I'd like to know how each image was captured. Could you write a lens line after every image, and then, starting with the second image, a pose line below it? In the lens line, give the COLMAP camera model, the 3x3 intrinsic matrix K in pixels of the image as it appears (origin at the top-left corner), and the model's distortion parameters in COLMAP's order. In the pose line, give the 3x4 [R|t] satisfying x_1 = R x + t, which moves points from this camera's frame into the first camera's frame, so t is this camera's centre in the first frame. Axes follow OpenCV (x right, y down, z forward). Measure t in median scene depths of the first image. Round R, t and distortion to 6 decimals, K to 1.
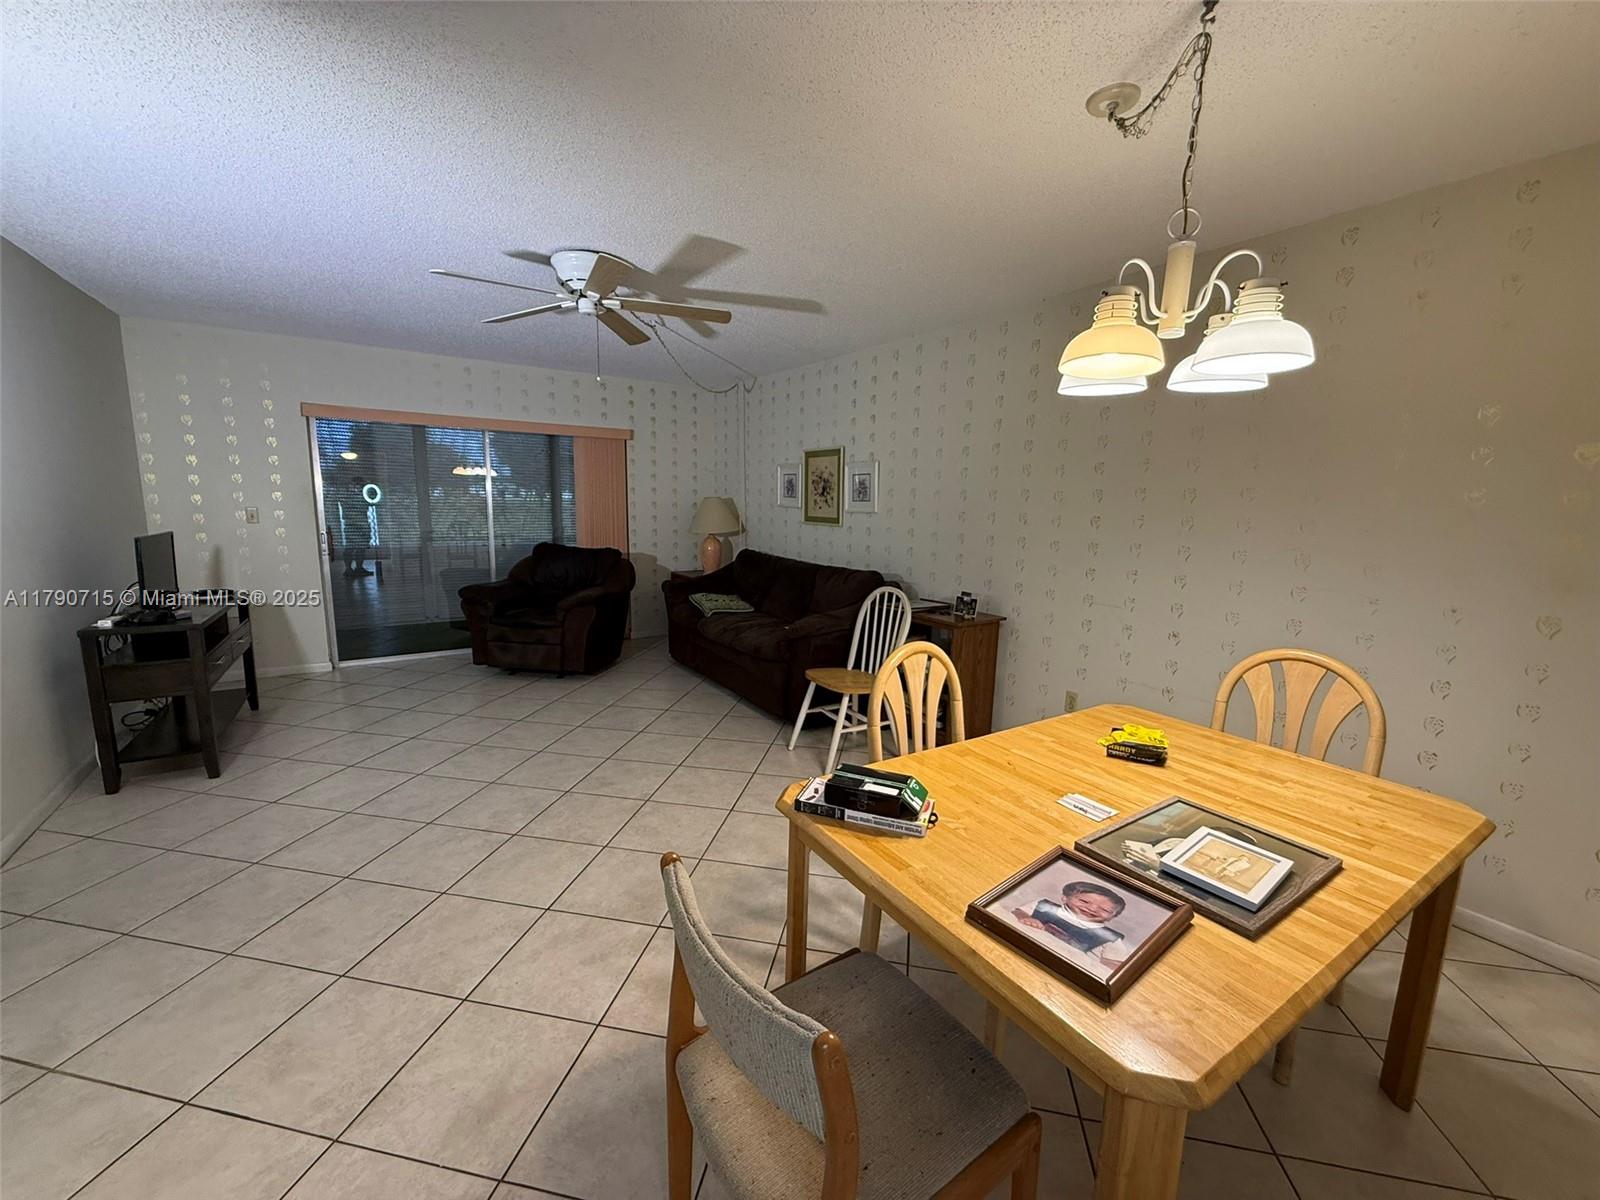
lens RADIAL K [[642.3, 0, 800.0], [0, 642.3, 600.0], [0, 0, 1]] dist [-0.002229, 0.000088]
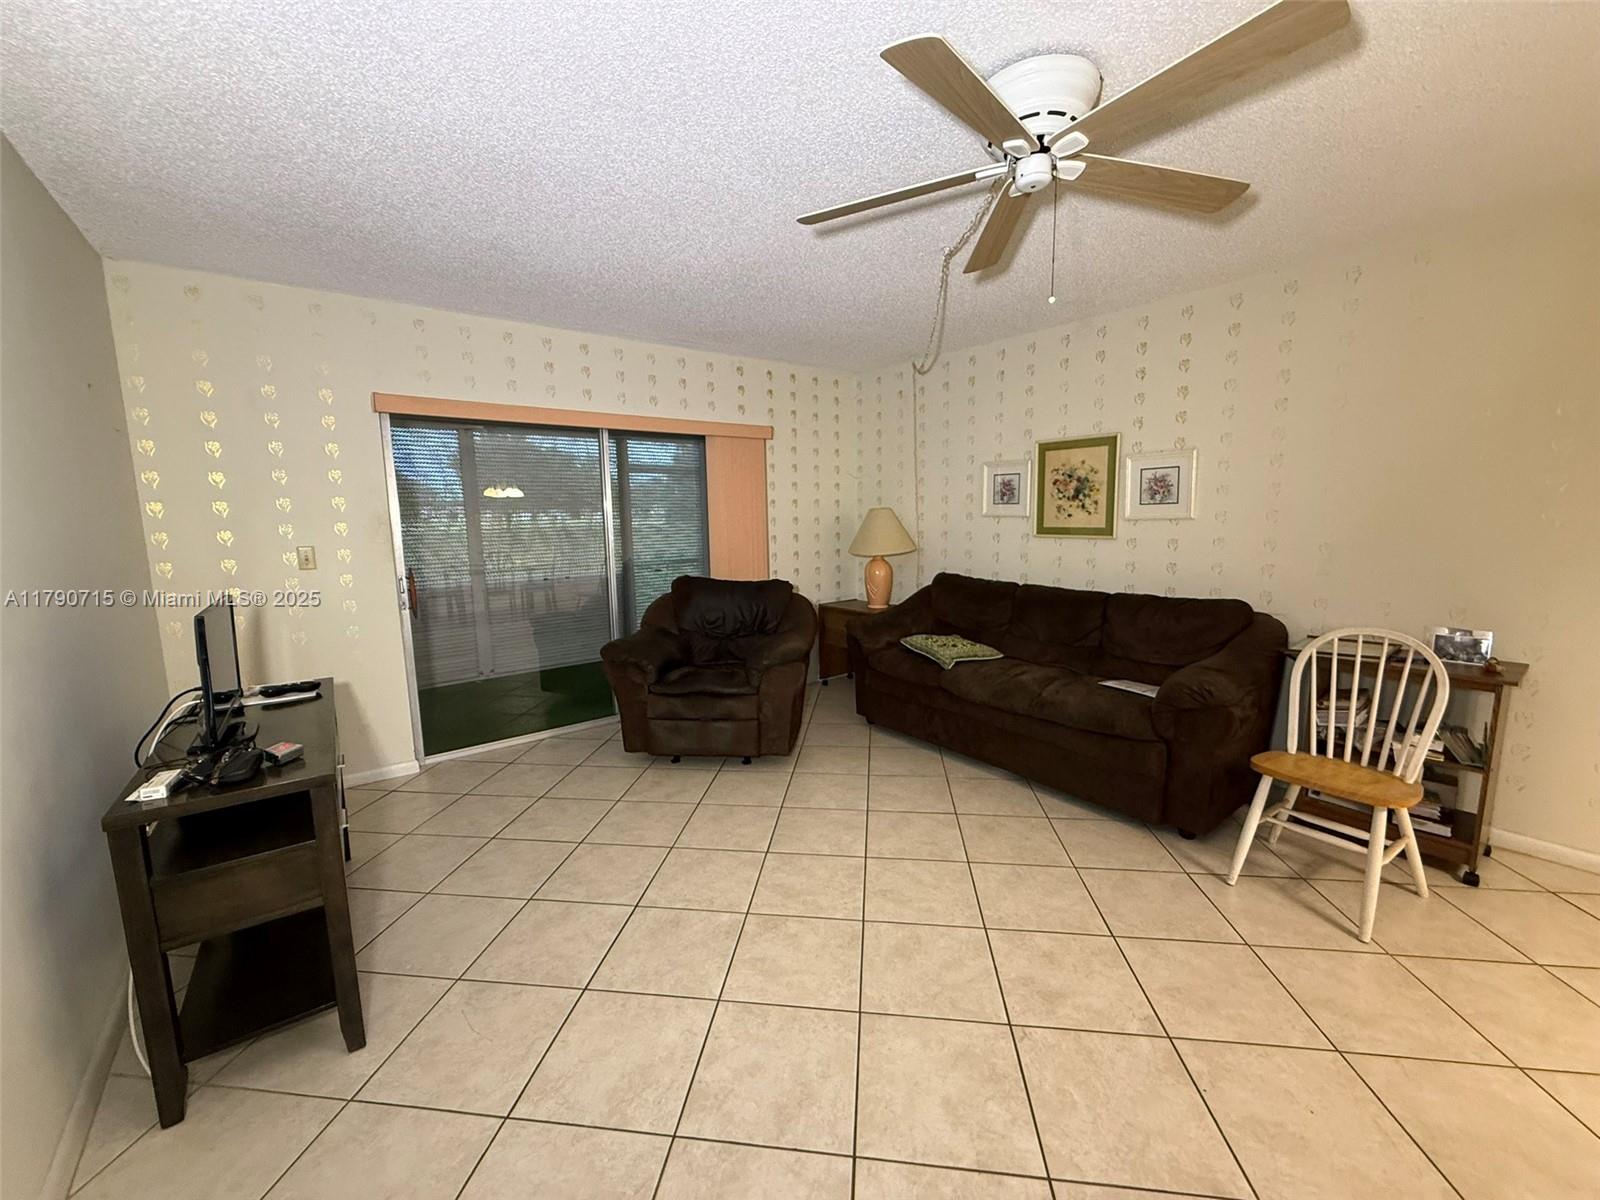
lens RADIAL K [[644.6, 0, 800.0], [0, 644.6, 600.0], [0, 0, 1]] dist [0.000470, 0.000275]
pose [[0.997153, -0.047134, 0.058858, -0.349553], [0.048241, 0.998682, -0.017528, -0.047296], [-0.057954, 0.020318, 0.998112, 0.268001]]
